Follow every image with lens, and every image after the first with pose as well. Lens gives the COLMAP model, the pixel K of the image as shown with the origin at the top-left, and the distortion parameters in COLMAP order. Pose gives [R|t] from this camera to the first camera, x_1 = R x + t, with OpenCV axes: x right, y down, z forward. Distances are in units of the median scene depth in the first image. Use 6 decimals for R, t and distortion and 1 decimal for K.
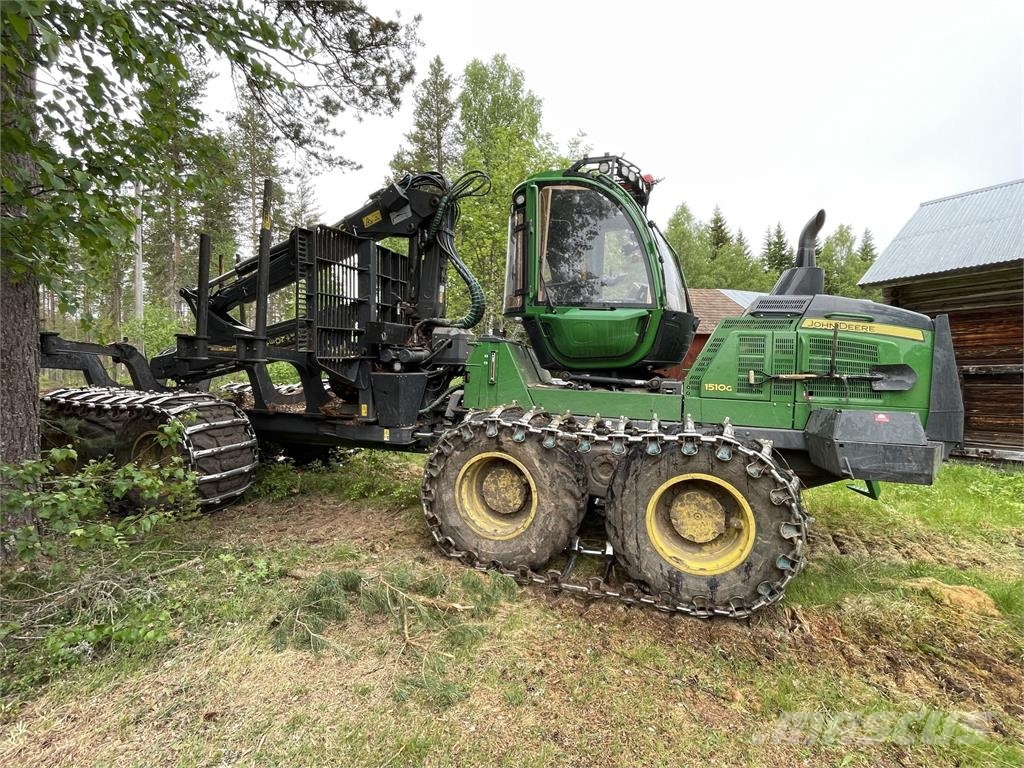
lens RADIAL K [[484.2, 0, 511.0], [0, 484.2, 378.0], [0, 0, 1]] dist [-0.002269, -0.000277]
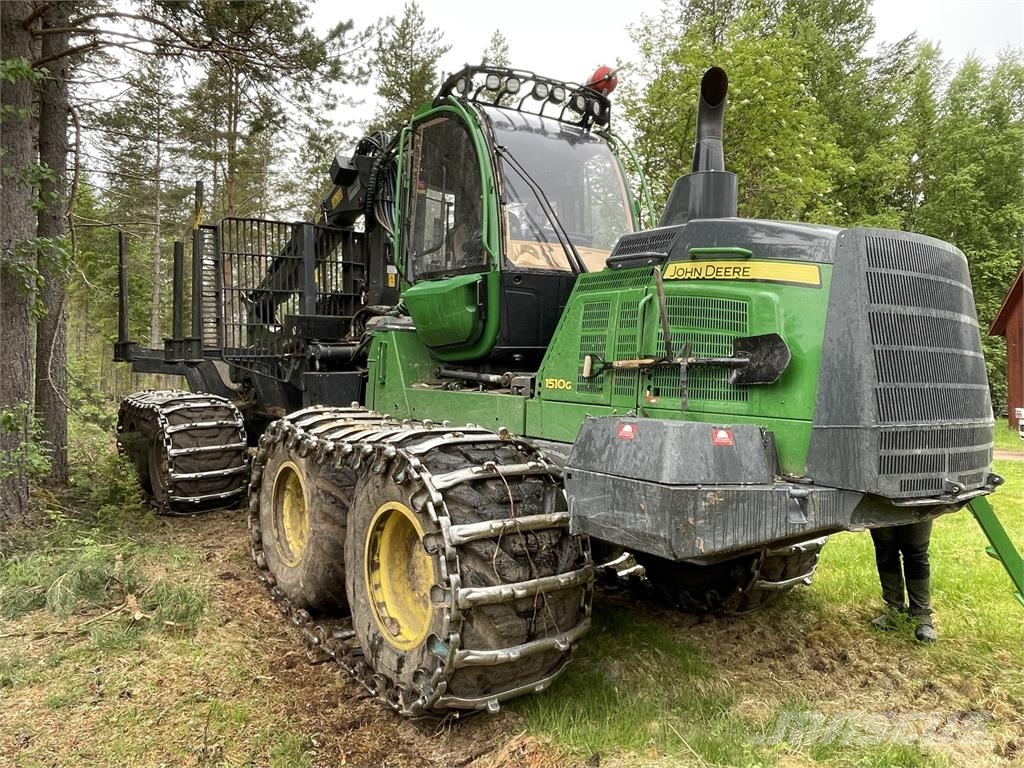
lens RADIAL K [[654.6, 0, 510.9], [0, 654.6, 385.5], [0, 0, 1]] dist [-0.001232, 0.000800]
pose [[0.846234, -0.003992, -0.532797, 0.781933], [0.000061, 0.999973, -0.007396, 0.026073], [0.532812, 0.006226, 0.846211, 0.212894]]
